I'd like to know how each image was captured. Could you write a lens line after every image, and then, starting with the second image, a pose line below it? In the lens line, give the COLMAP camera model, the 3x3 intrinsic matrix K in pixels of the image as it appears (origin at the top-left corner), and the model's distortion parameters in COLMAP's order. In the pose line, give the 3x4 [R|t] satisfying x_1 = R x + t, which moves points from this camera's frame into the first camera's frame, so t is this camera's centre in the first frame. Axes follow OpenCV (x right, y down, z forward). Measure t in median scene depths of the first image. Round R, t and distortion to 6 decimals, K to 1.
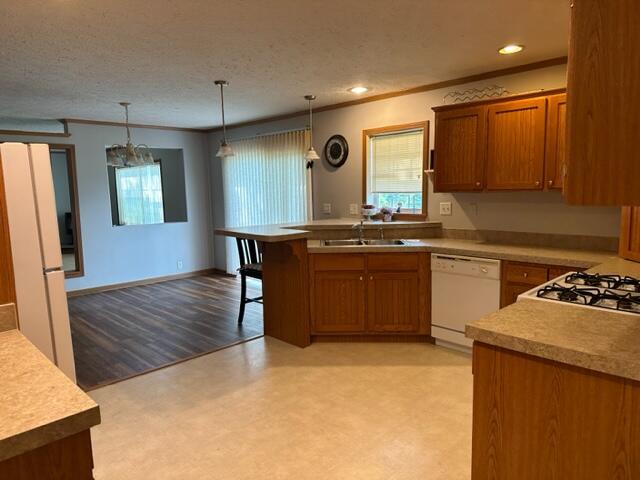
lens RADIAL K [[437.3, 0, 320.0], [0, 437.3, 240.0], [0, 0, 1]] dist [0.087077, -0.141322]
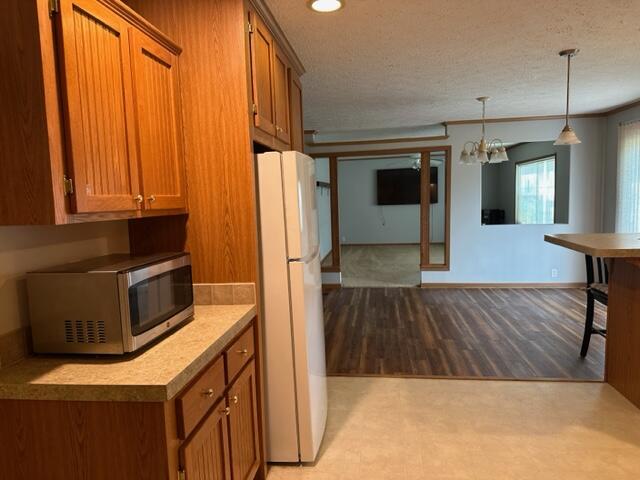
lens RADIAL K [[448.4, 0, 320.0], [0, 448.4, 240.0], [0, 0, 1]] dist [0.001182, -0.001095]
pose [[0.619732, 0.078861, -0.780841, 0.136247], [-0.075391, 0.996320, 0.040788, -0.015251], [0.781184, 0.033591, 0.623396, 0.131475]]
